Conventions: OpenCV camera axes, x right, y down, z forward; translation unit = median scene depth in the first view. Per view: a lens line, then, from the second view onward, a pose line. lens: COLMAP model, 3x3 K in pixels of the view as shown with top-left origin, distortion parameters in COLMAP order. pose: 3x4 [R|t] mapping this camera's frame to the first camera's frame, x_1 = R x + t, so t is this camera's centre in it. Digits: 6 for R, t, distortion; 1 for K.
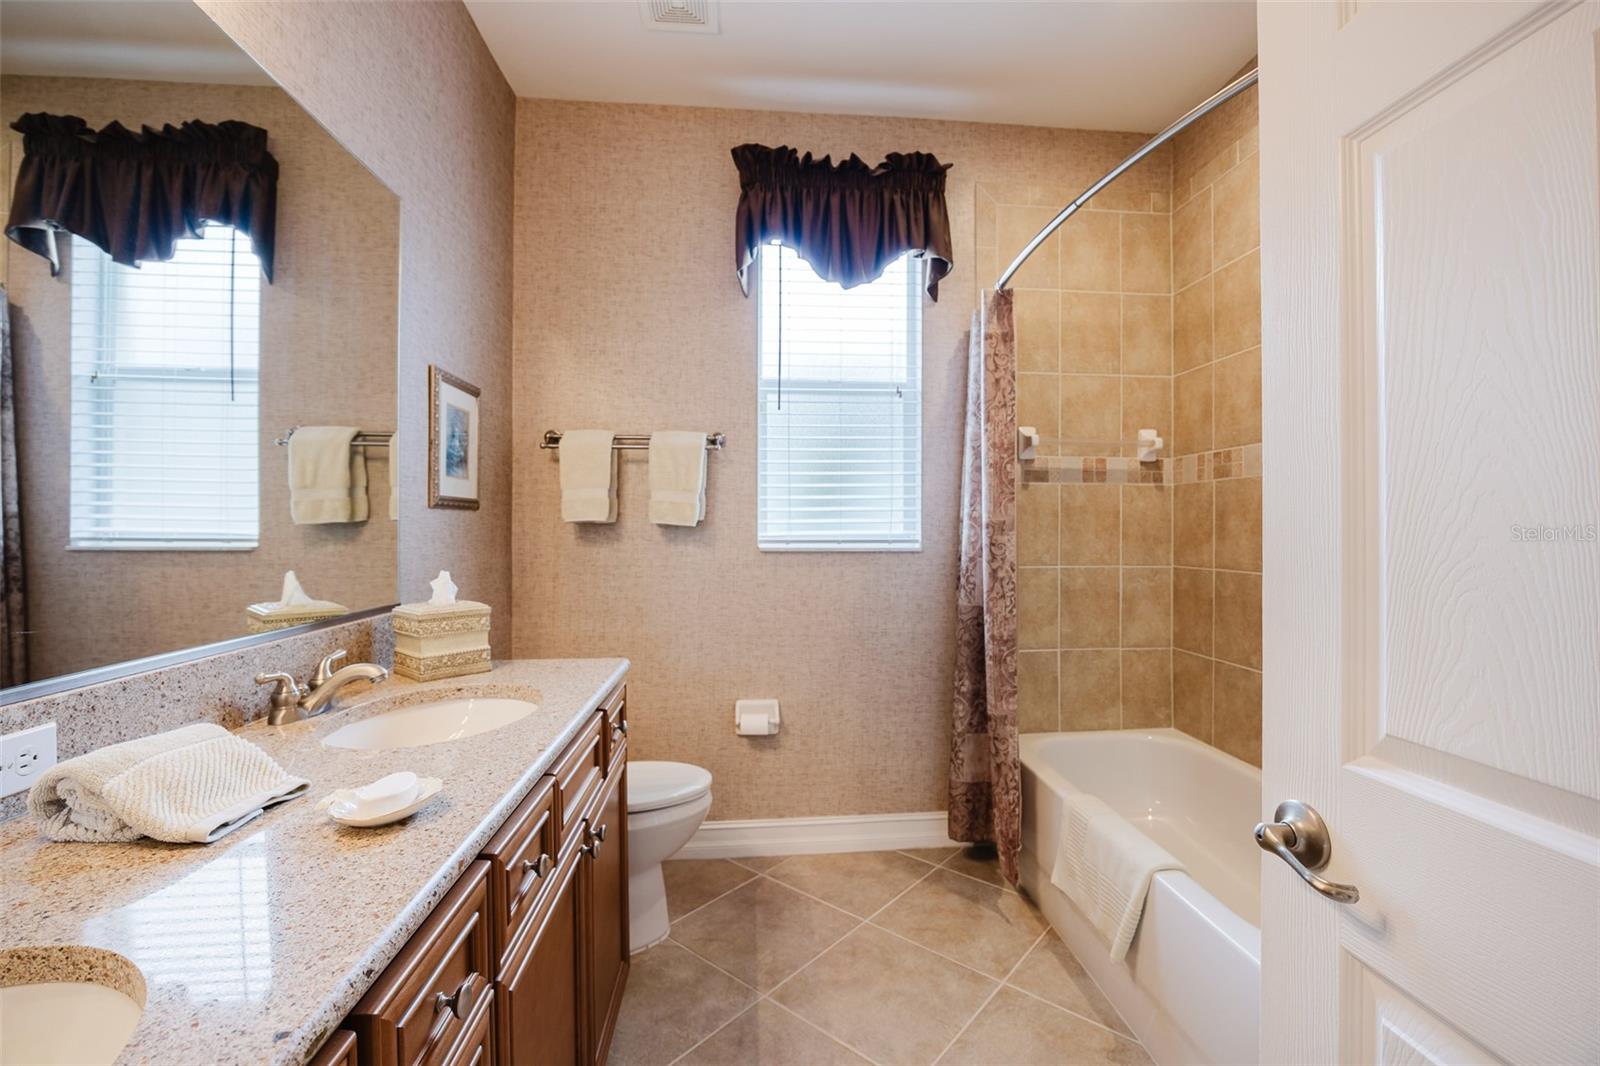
lens RADIAL K [[661.9, 0, 769.2], [0, 661.9, 520.9], [0, 0, 1]] dist [-0.018476, 0.001472]
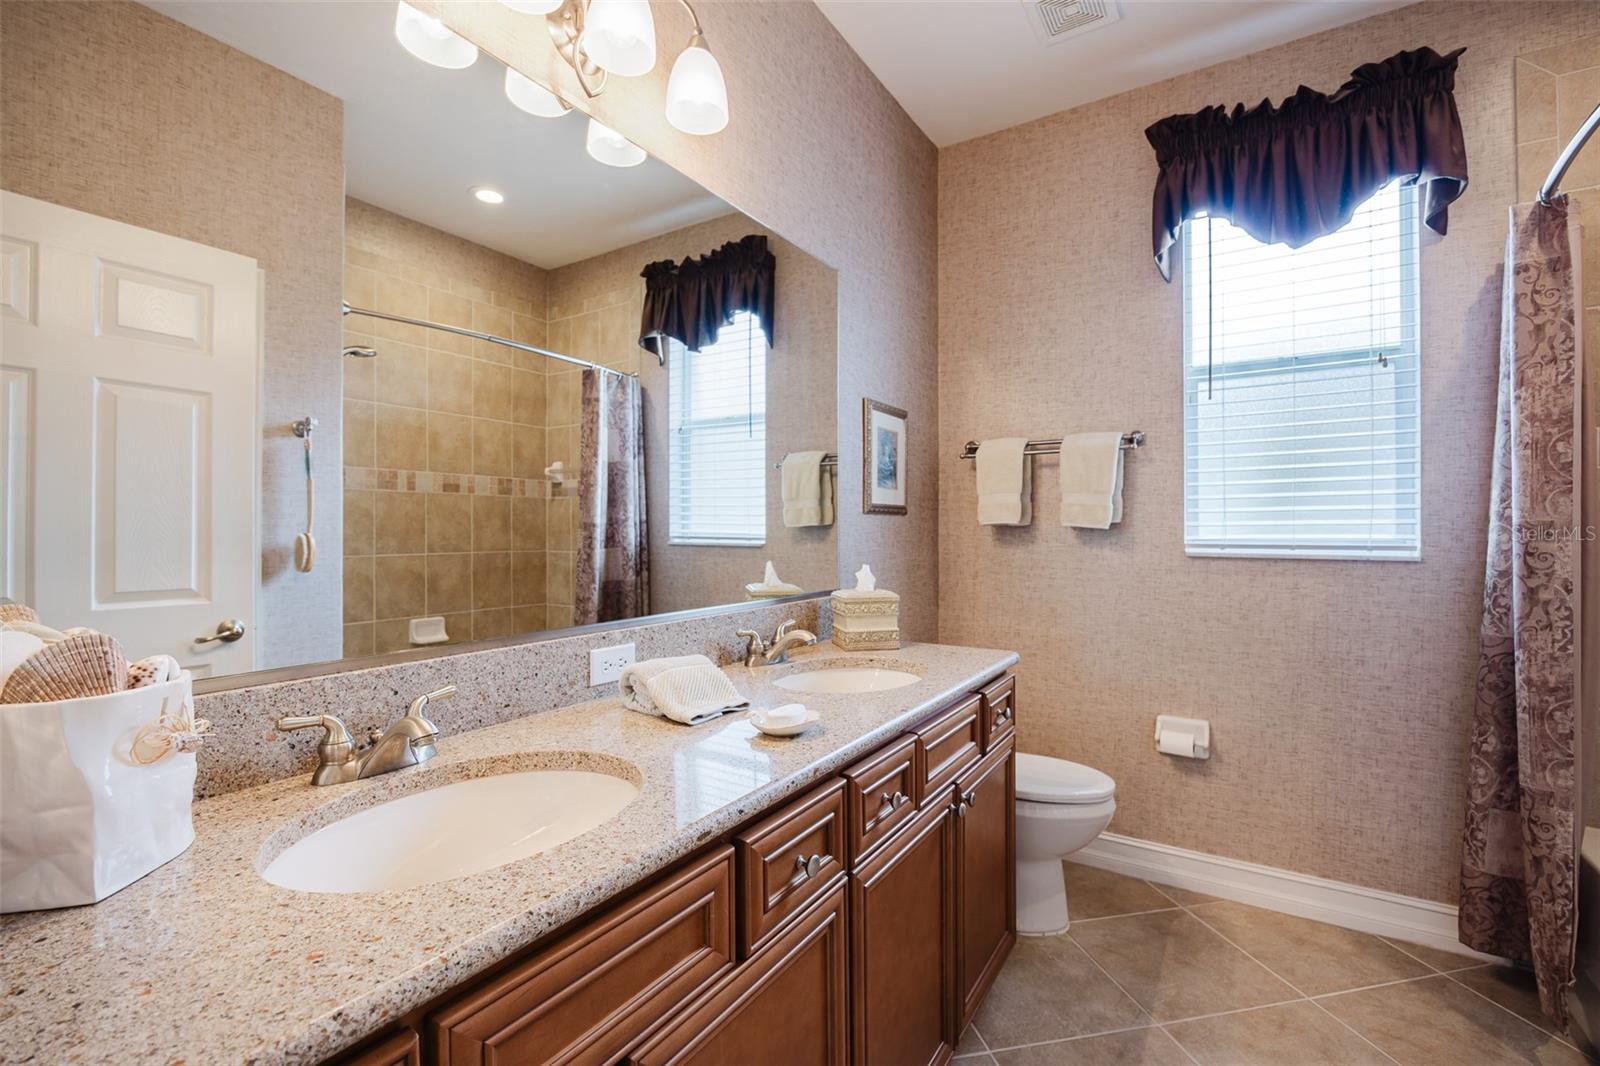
lens RADIAL K [[661.9, 0, 806.5], [0, 661.9, 522.7], [0, 0, 1]] dist [-0.018476, 0.001472]
pose [[0.797044, -0.004871, -0.603901, 0.120061], [0.003605, 0.999988, -0.003307, 0.000626], [0.603910, 0.000459, 0.797052, -0.043292]]
